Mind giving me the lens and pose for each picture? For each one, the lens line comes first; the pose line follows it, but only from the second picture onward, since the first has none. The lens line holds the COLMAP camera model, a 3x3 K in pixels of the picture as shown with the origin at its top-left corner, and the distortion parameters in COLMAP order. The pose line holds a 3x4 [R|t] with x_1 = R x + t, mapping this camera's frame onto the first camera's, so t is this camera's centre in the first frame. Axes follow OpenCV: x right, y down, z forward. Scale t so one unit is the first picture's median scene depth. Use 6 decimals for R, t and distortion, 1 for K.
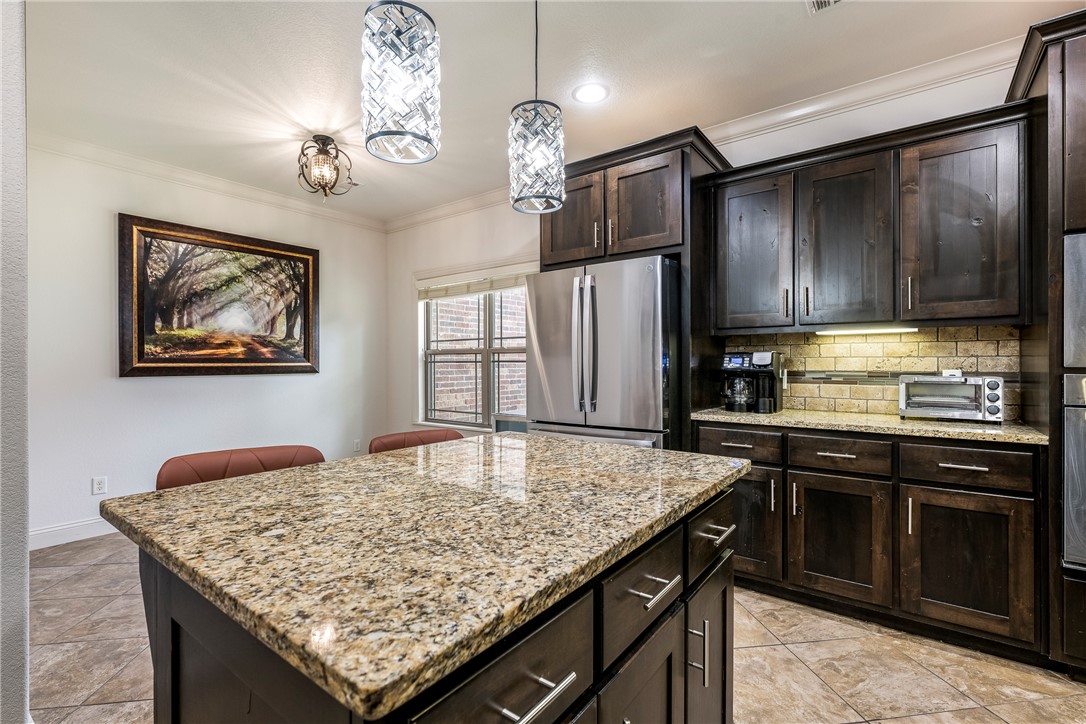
lens RADIAL K [[490.4, 0, 544.8], [0, 490.4, 366.0], [0, 0, 1]] dist [0.001112, -0.000396]
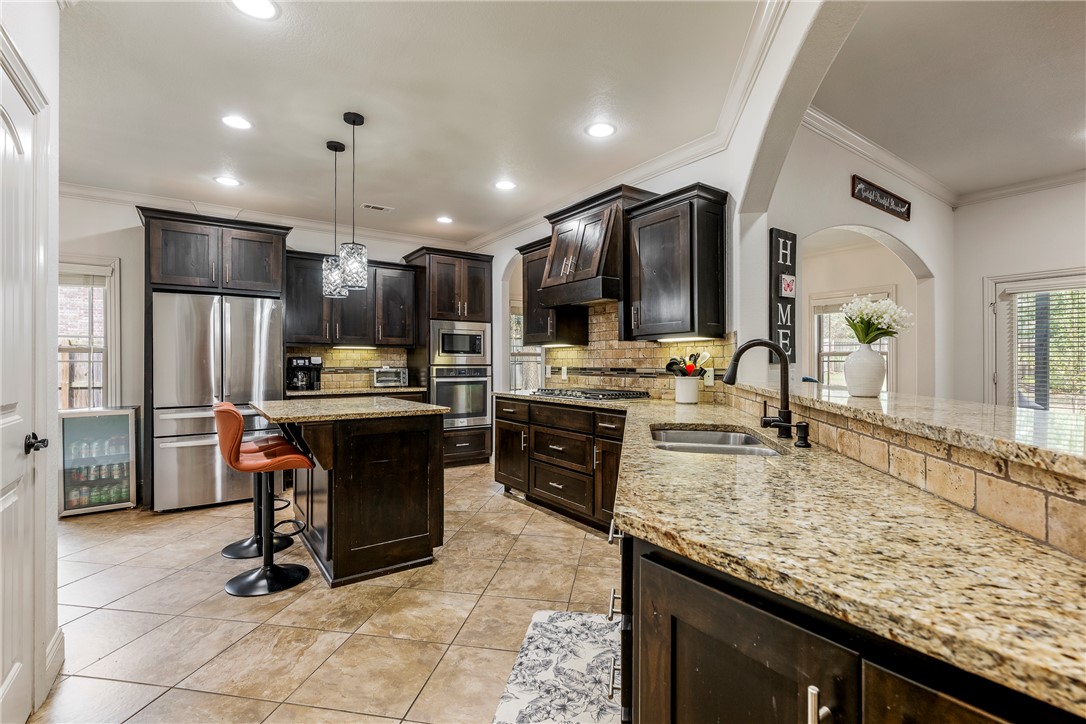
lens RADIAL K [[490.4, 0, 545.5], [0, 490.4, 363.1], [0, 0, 1]] dist [0.001112, -0.000396]
pose [[0.313983, 0.001549, 0.949427, -1.026995], [0.002652, 0.999993, -0.002509, 0.001402], [-0.949425, 0.003306, 0.313977, -0.395770]]
